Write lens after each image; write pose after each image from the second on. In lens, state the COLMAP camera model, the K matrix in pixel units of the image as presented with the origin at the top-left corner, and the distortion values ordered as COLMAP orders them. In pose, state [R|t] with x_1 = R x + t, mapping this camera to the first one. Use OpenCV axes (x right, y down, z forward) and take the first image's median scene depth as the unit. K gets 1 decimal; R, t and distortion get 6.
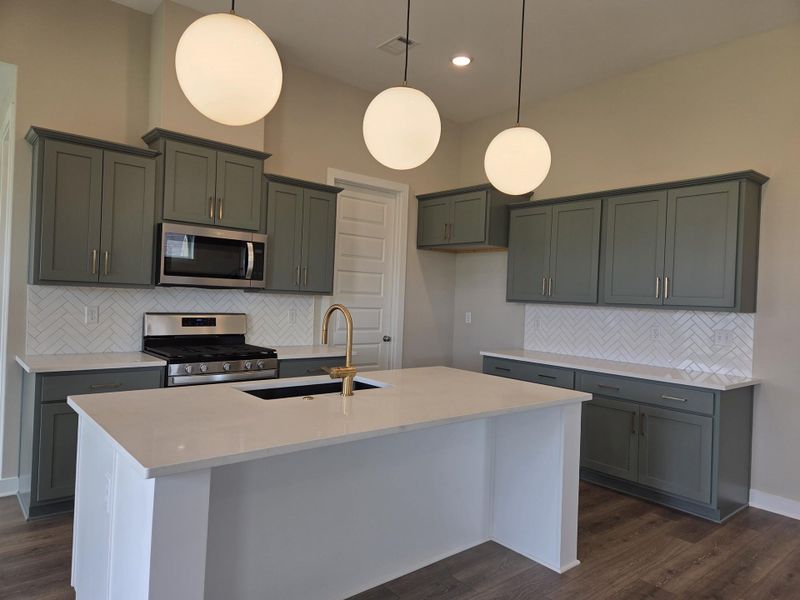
lens RADIAL K [[527.4, 0, 407.2], [0, 527.4, 295.6], [0, 0, 1]] dist [0.057765, -0.044102]
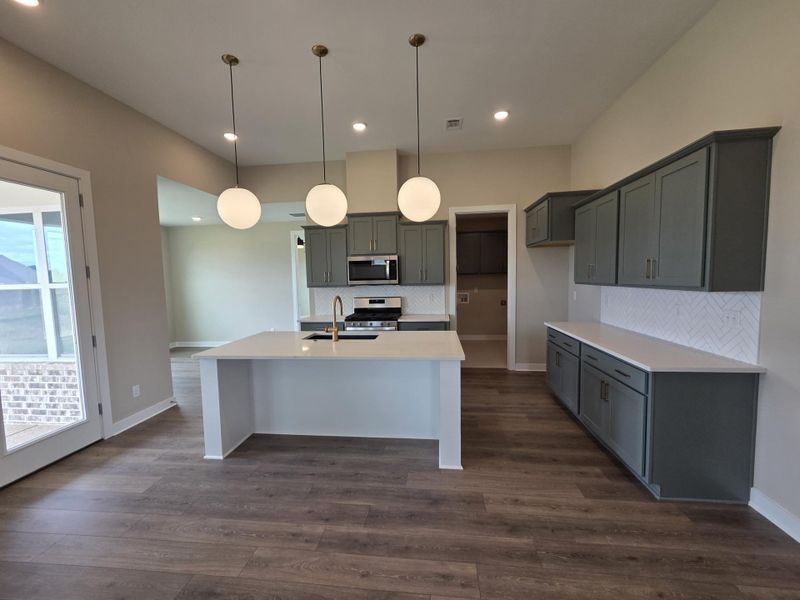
lens RADIAL K [[325.0, 0, 398.2], [0, 325.0, 299.6], [0, 0, 1]] dist [-0.003696, 0.001567]
pose [[0.684492, -0.005357, -0.729000, 0.657379], [0.053383, 0.997657, 0.042792, -0.008298], [0.727063, -0.068207, 0.683174, 0.229657]]
